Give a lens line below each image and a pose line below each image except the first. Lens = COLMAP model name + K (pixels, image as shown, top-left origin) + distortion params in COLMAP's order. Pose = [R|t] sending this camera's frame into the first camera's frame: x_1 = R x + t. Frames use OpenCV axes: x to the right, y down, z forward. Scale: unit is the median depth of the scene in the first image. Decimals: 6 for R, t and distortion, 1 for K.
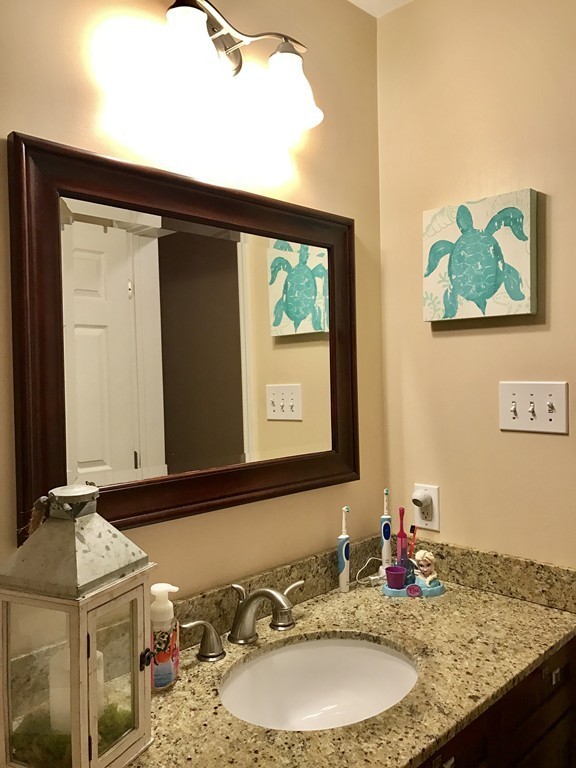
lens RADIAL K [[635.2, 0, 288.0], [0, 635.2, 384.0], [0, 0, 1]] dist [0.029513, -0.000278]
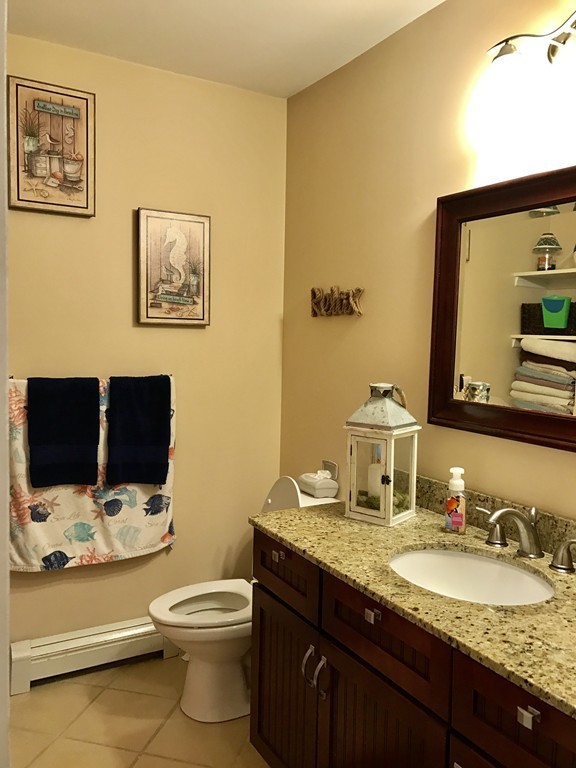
lens RADIAL K [[635.2, 0, 288.0], [0, 635.2, 384.0], [0, 0, 1]] dist [0.029513, -0.000278]
pose [[-0.278556, 0.088926, -0.956294, 1.328258], [-0.026962, 0.994588, 0.100340, -0.030678], [0.960042, 0.053734, -0.274650, 0.992720]]
